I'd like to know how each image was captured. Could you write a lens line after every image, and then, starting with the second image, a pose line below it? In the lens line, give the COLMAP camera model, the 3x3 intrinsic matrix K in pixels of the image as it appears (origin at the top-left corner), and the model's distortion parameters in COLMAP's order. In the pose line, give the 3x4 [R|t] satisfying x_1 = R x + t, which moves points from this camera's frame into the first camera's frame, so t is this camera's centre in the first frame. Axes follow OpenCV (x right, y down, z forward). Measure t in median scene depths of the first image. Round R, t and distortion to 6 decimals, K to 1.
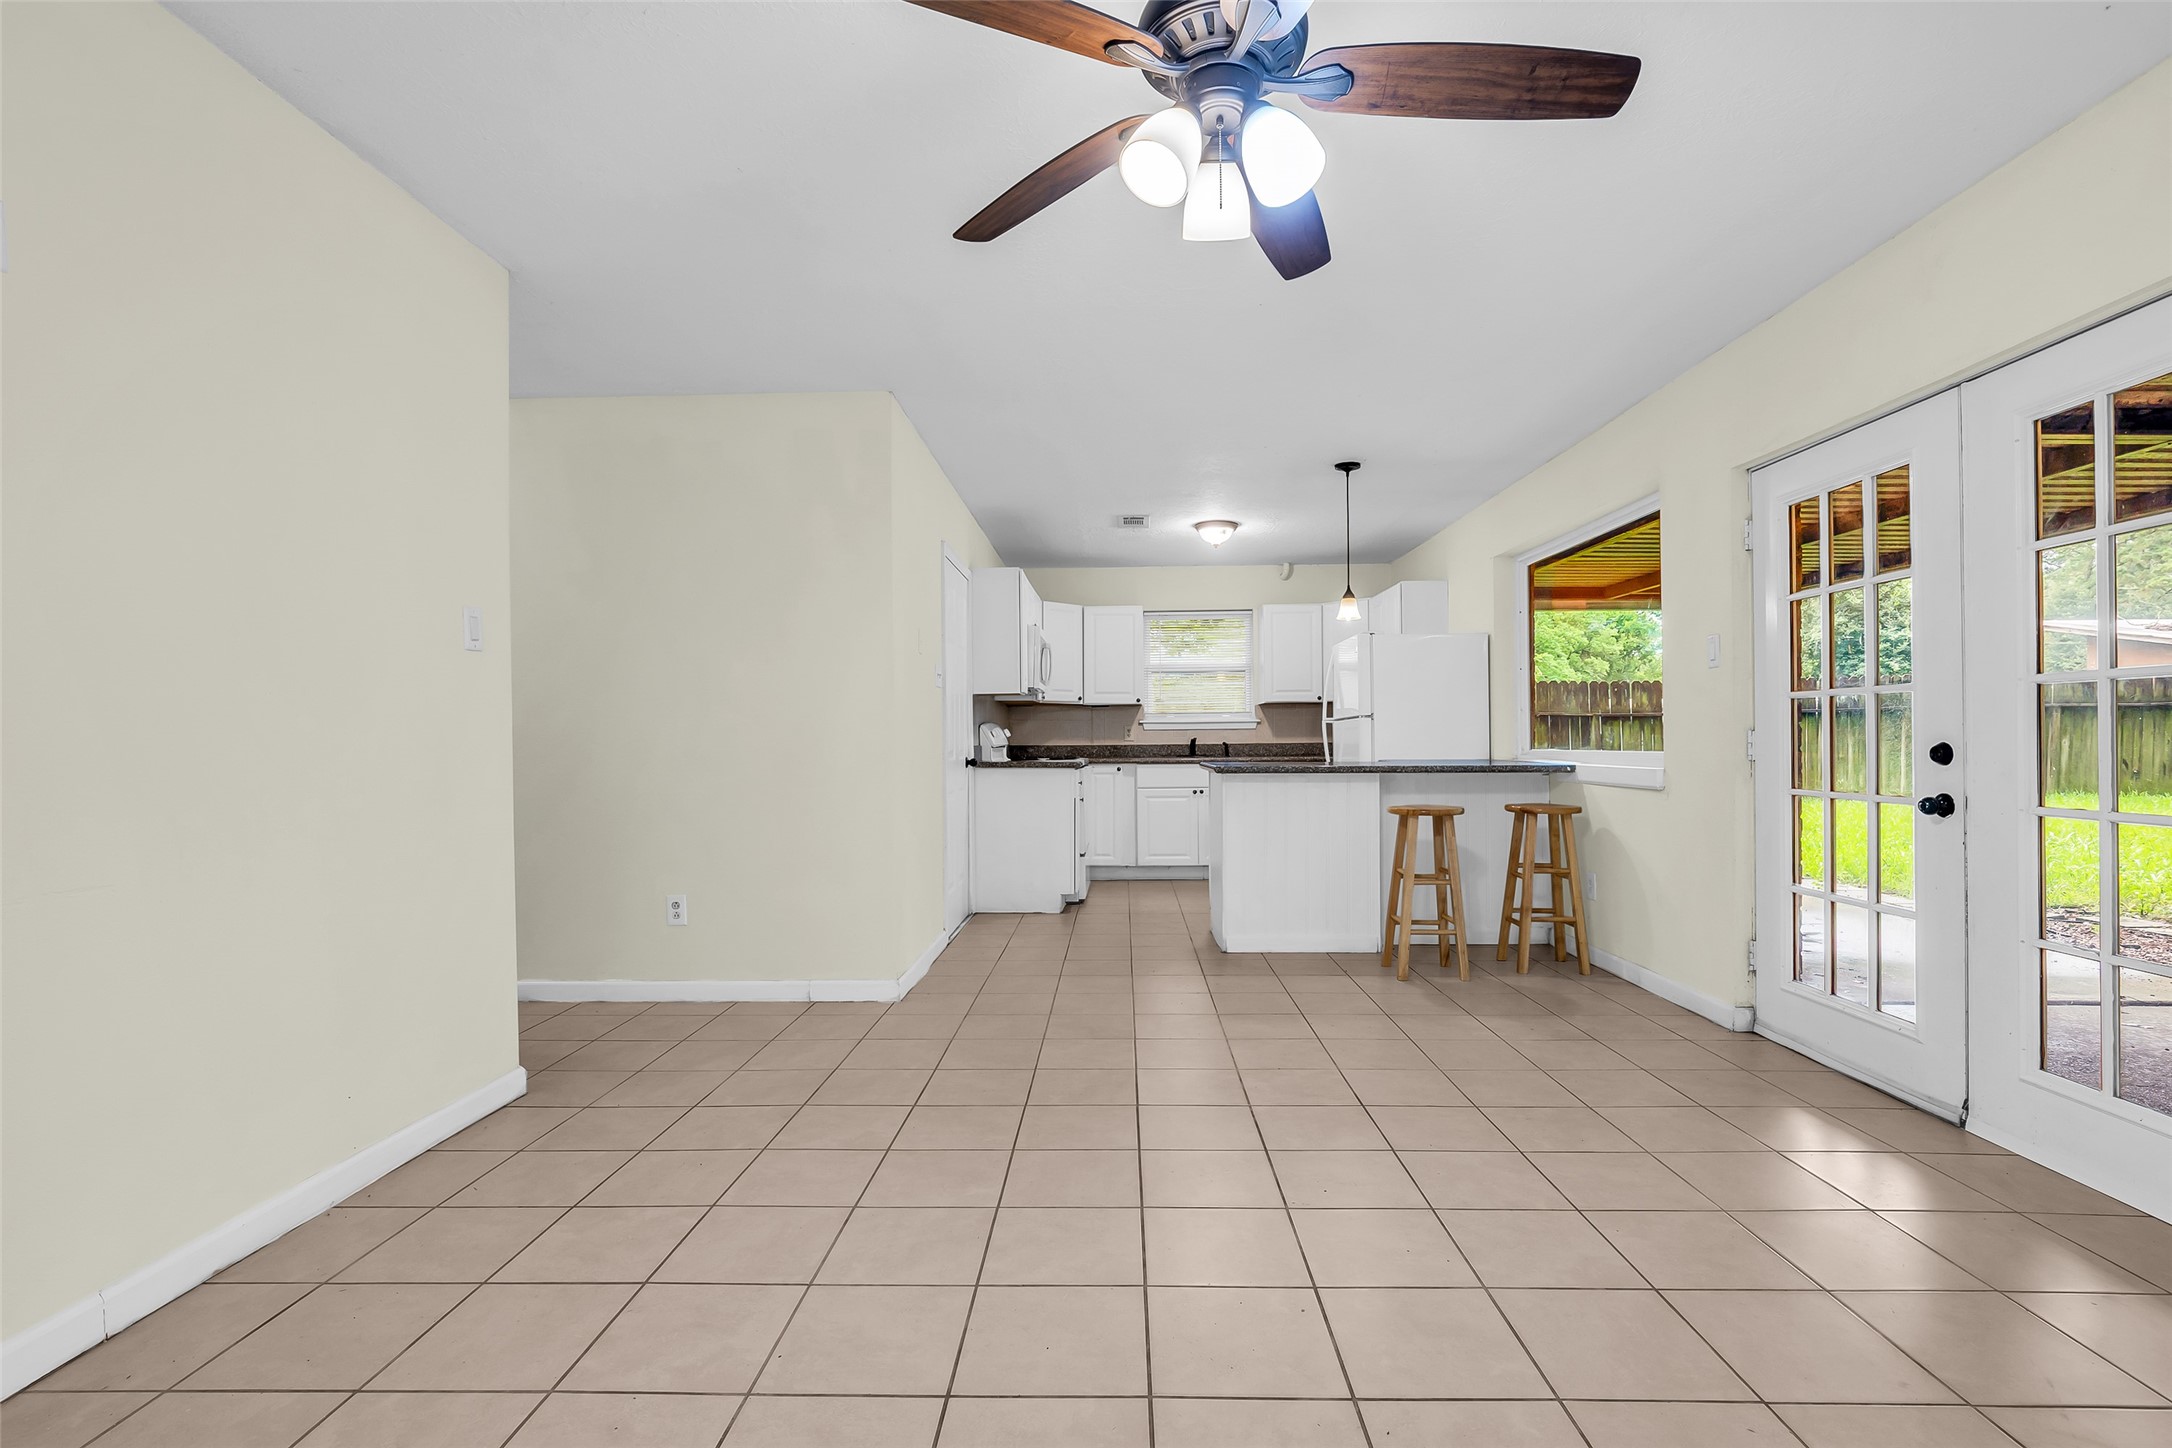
lens RADIAL K [[1004.0, 0, 1098.3], [0, 1004.0, 736.1], [0, 0, 1]] dist [-0.016243, 0.003652]
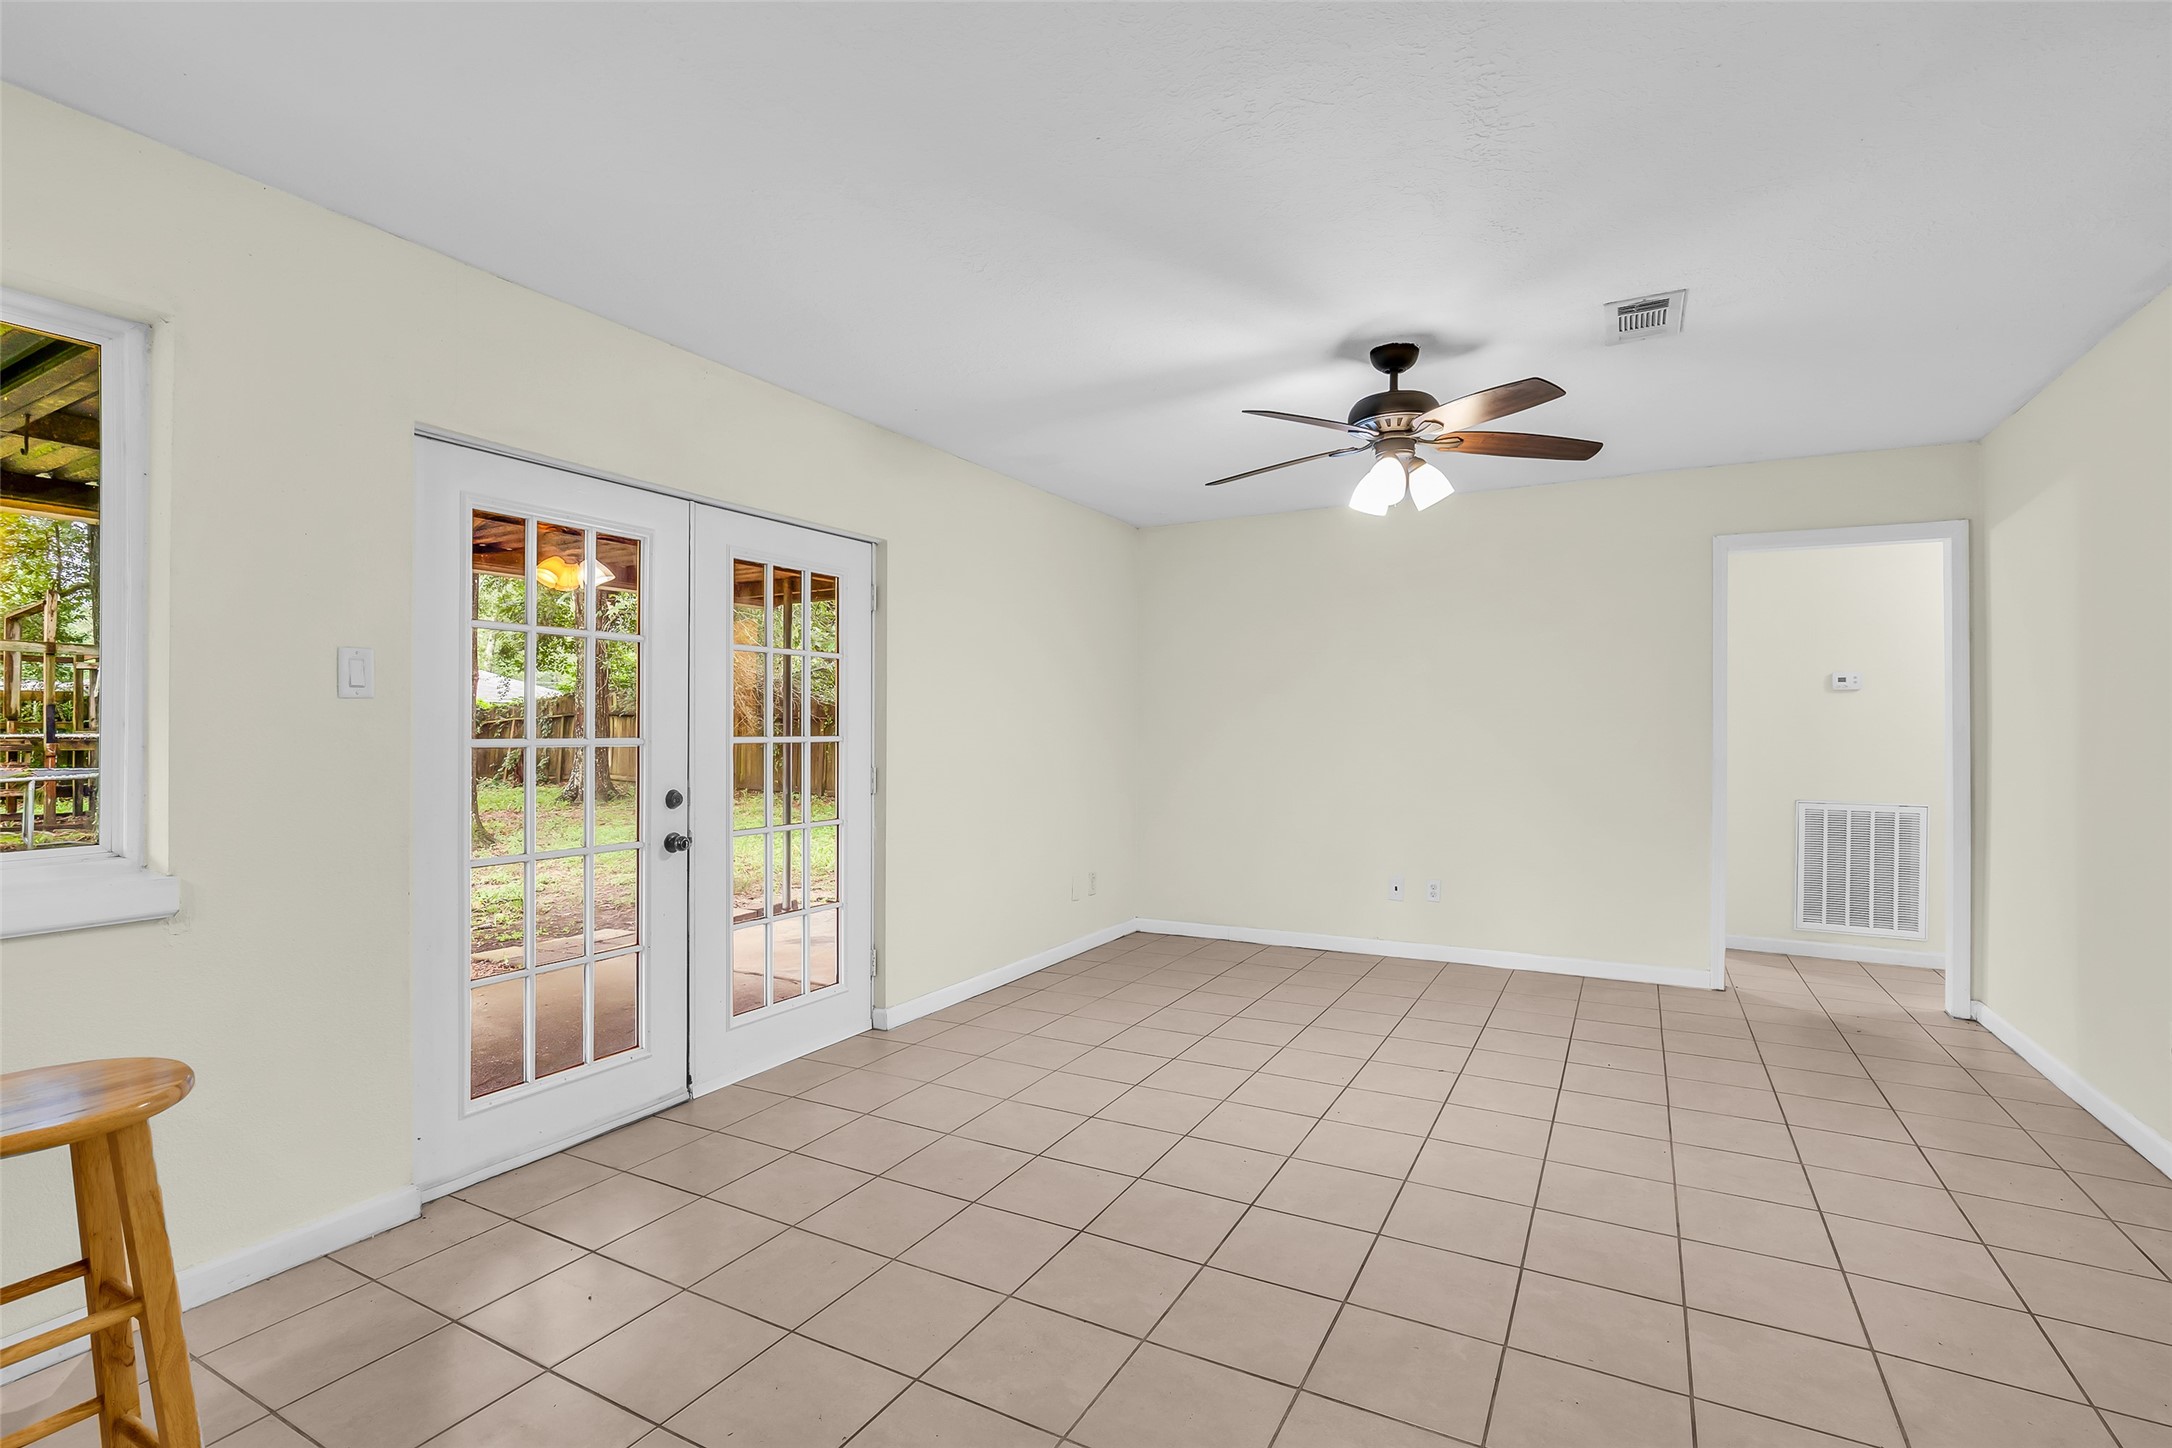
lens RADIAL K [[1004.0, 0, 1099.7], [0, 1004.0, 726.4], [0, 0, 1]] dist [-0.016243, 0.003652]
pose [[-0.889833, 0.005452, 0.456254, -0.065923], [0.002459, 0.999971, -0.007153, -0.025974], [-0.456280, -0.005244, -0.889821, 0.797558]]
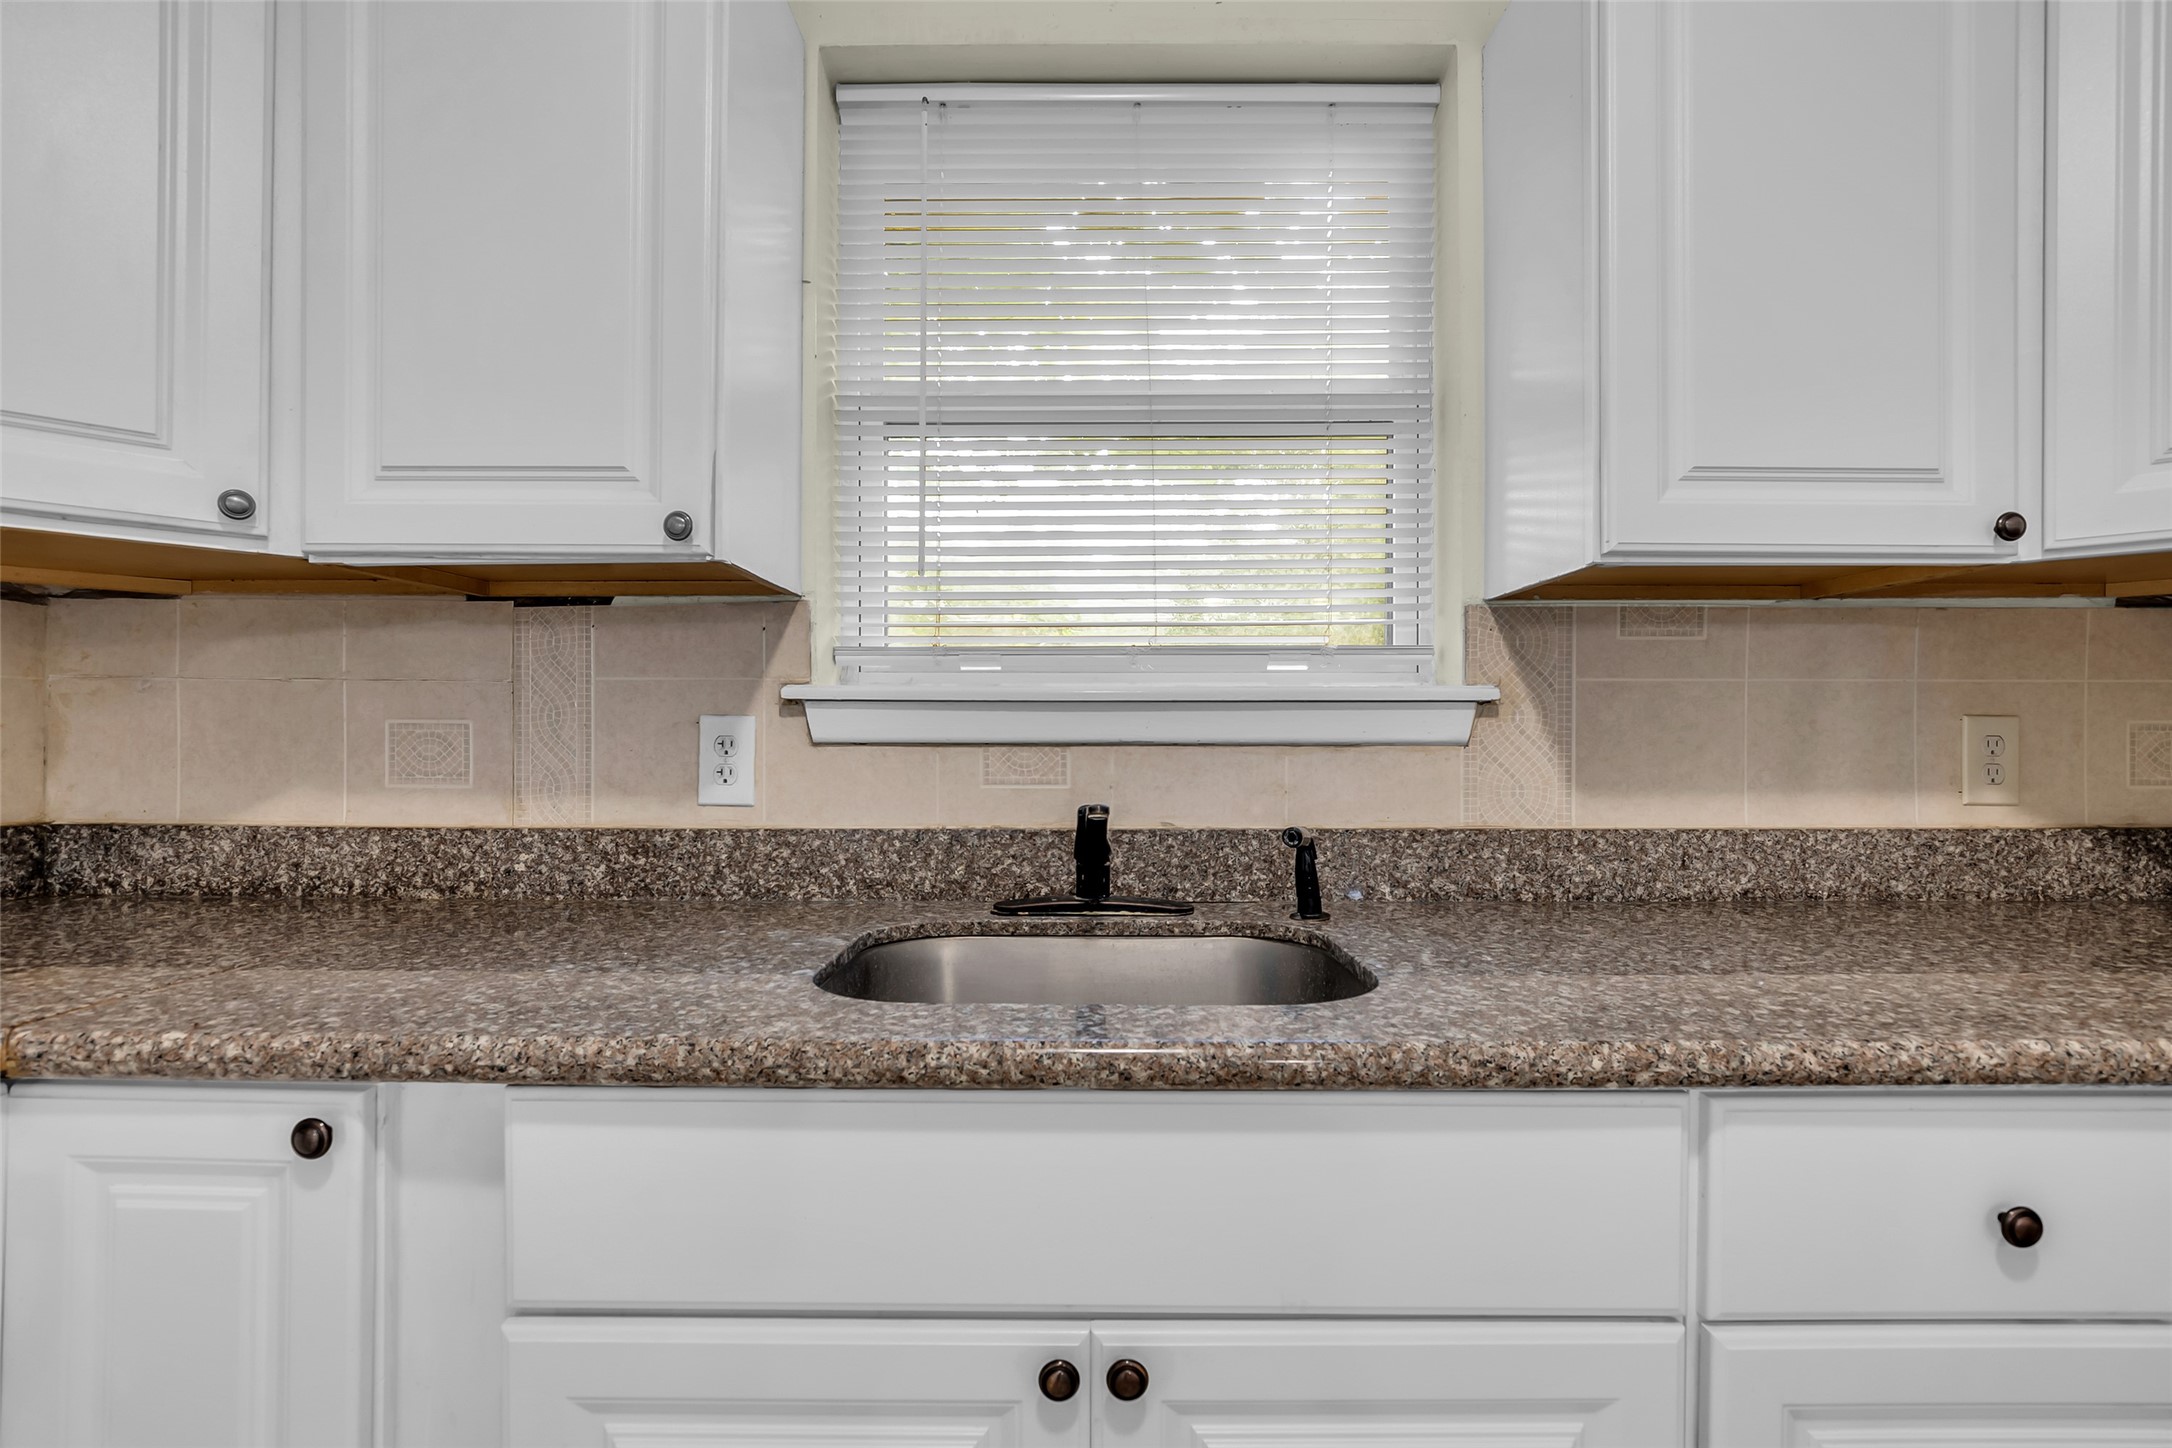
lens RADIAL K [[1004.0, 0, 1079.4], [0, 1004.0, 746.5], [0, 0, 1]] dist [-0.016243, 0.003652]
pose [[0.999820, 0.011416, 0.015131, 0.113917], [-0.011571, 0.999881, 0.010184, -0.009904], [-0.015013, -0.010357, 0.999834, 1.070330]]
